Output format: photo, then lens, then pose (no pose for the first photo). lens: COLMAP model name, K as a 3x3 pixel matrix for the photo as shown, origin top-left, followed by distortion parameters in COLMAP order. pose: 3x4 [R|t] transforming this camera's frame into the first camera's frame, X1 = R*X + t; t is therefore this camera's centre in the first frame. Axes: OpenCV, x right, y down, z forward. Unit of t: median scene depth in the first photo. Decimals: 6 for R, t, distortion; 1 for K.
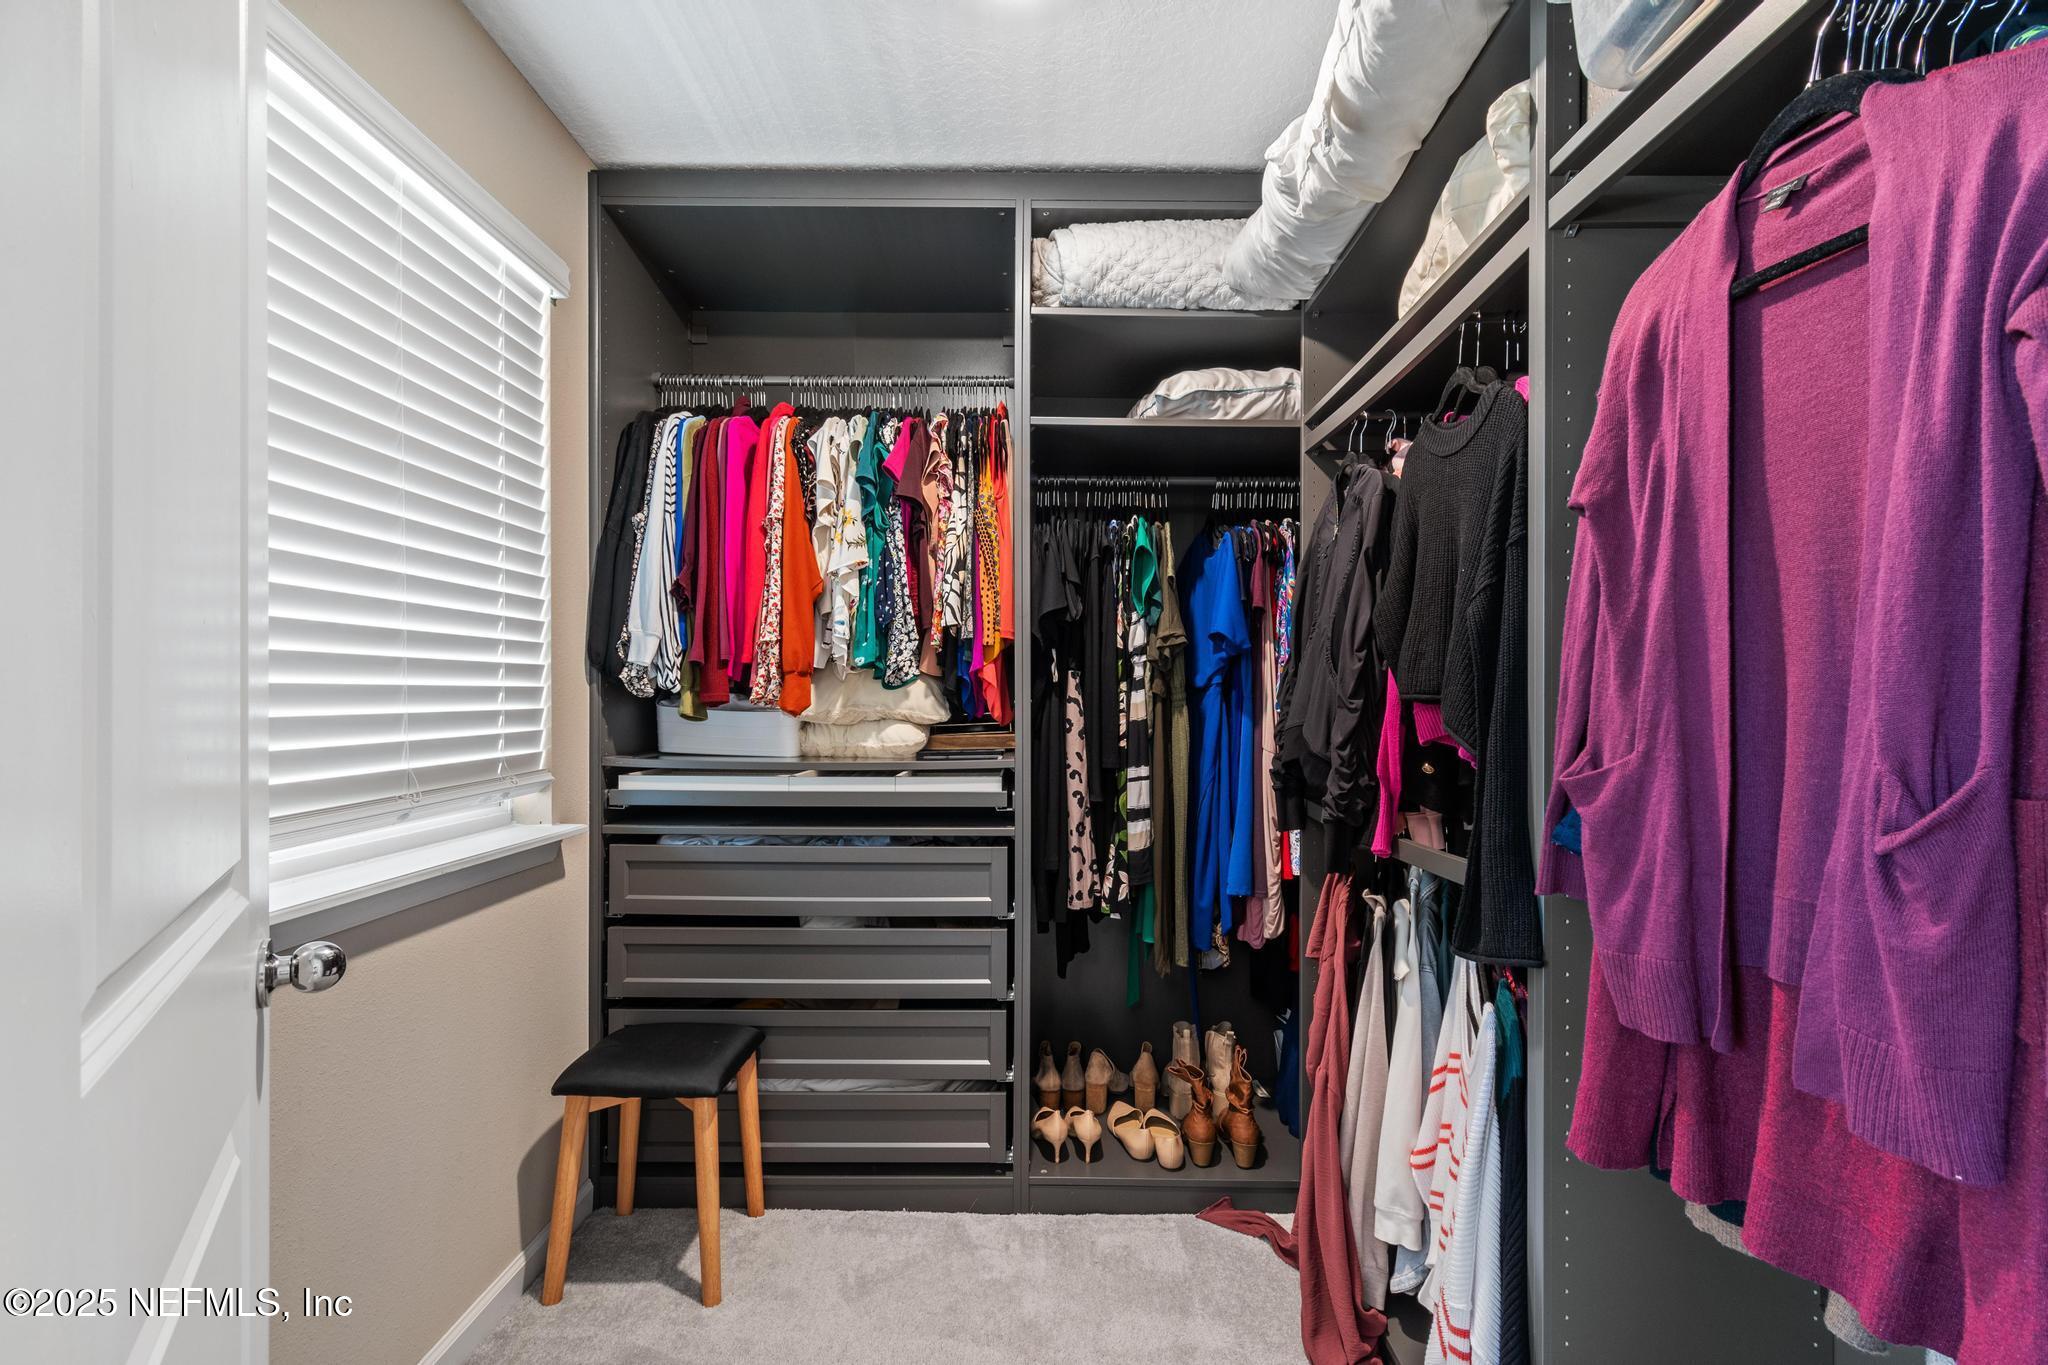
lens RADIAL K [[910.8, 0, 1024.1], [0, 910.8, 695.2], [0, 0, 1]] dist [0.002513, -0.000721]
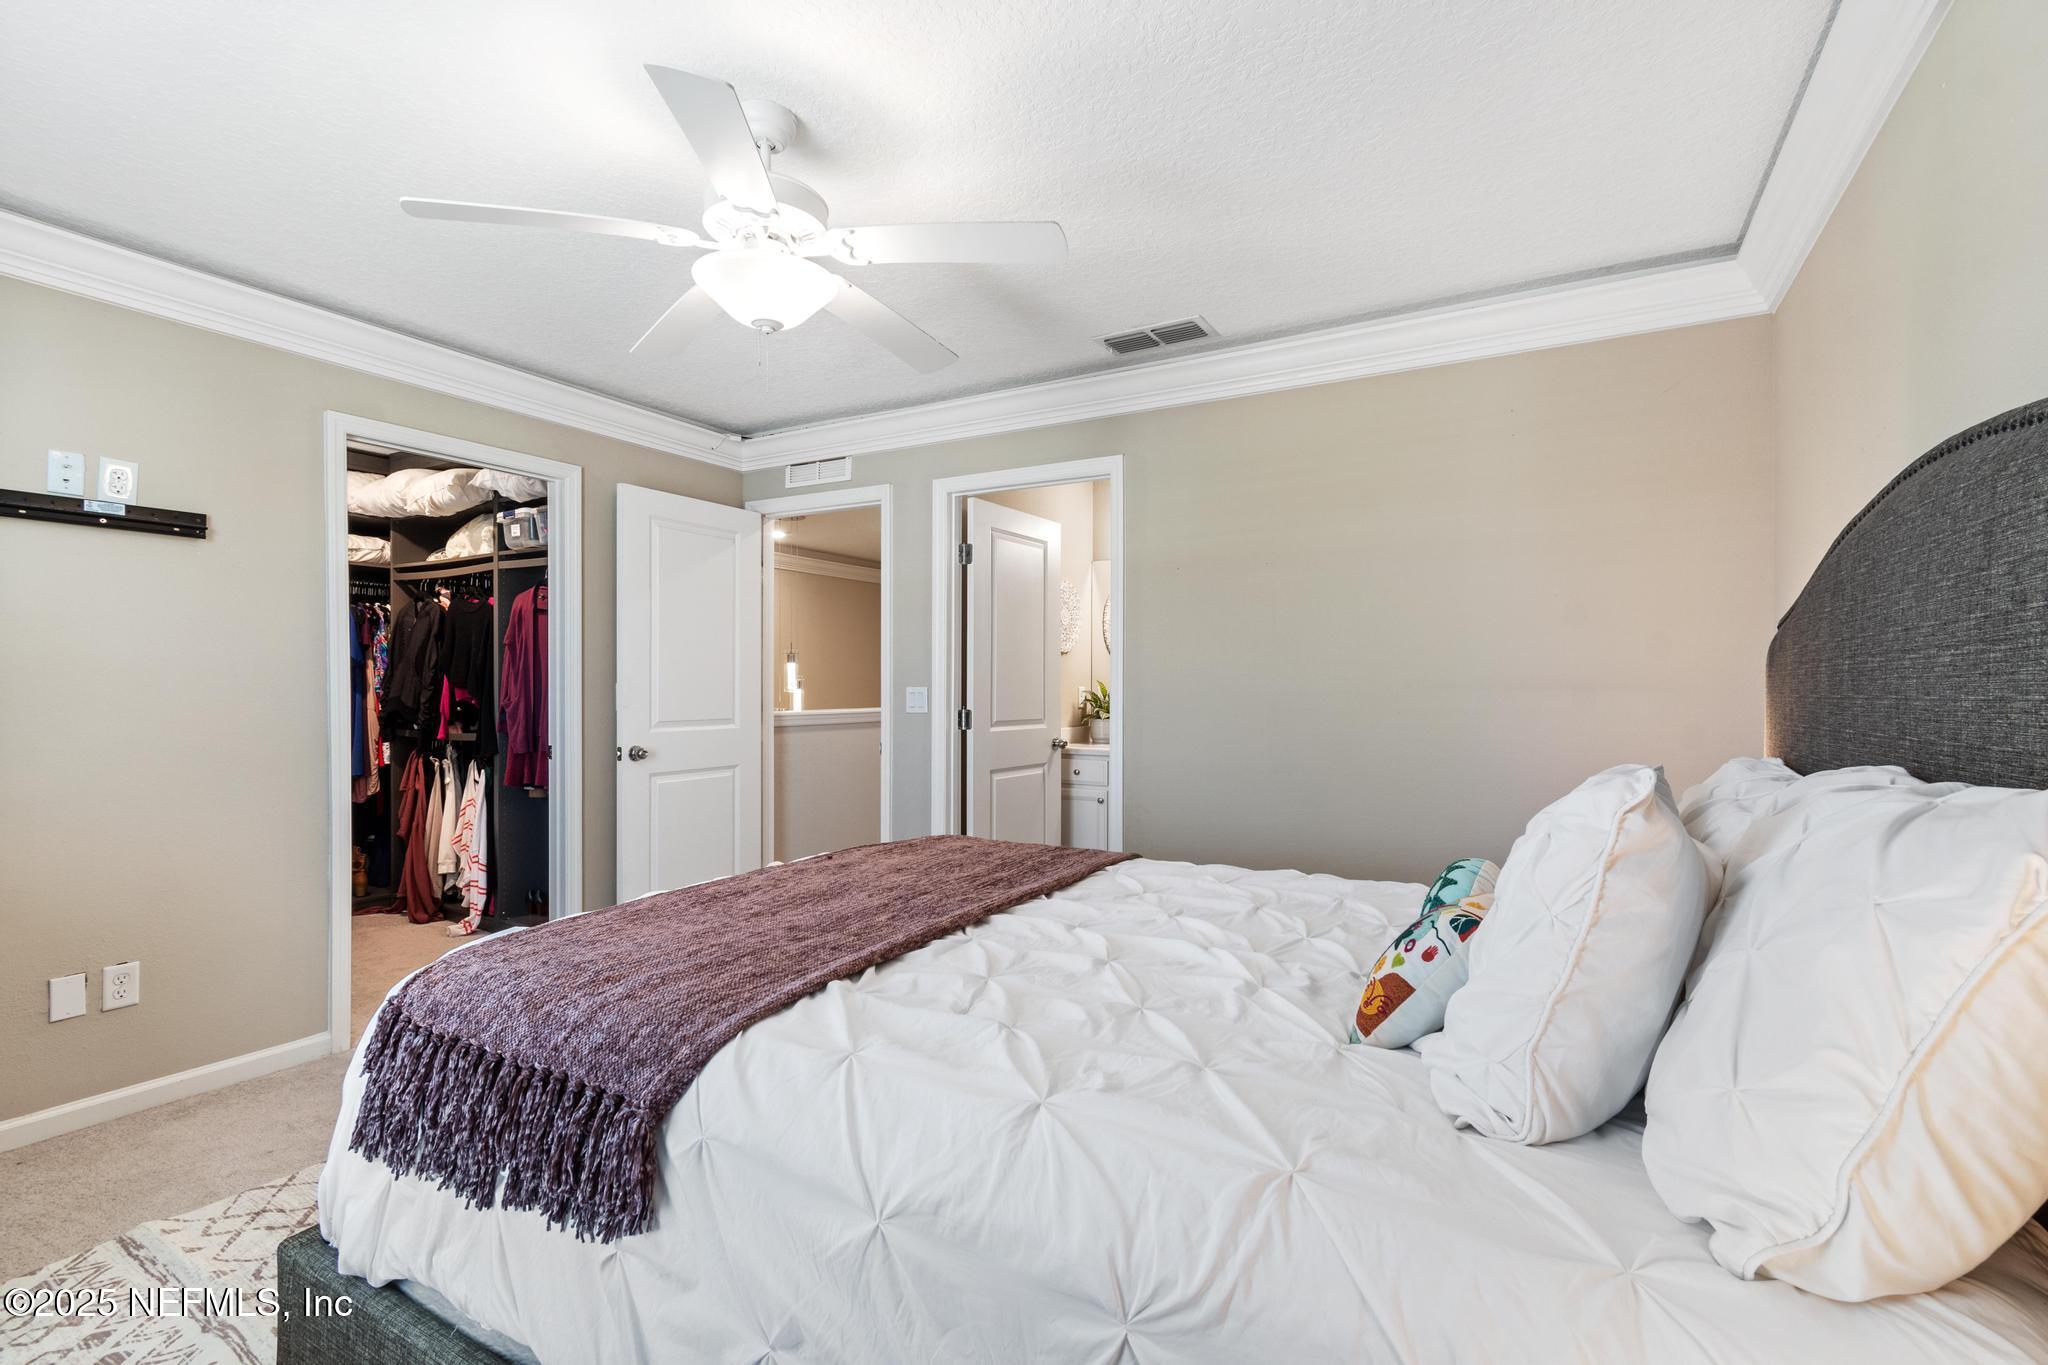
lens RADIAL K [[910.8, 0, 1024.1], [0, 910.8, 695.2], [0, 0, 1]] dist [0.002513, -0.000721]
pose [[0.498568, -0.006187, 0.866828, -1.197908], [-0.003599, 0.999951, 0.009208, -0.000790], [-0.866843, -0.007710, 0.498522, -2.056167]]
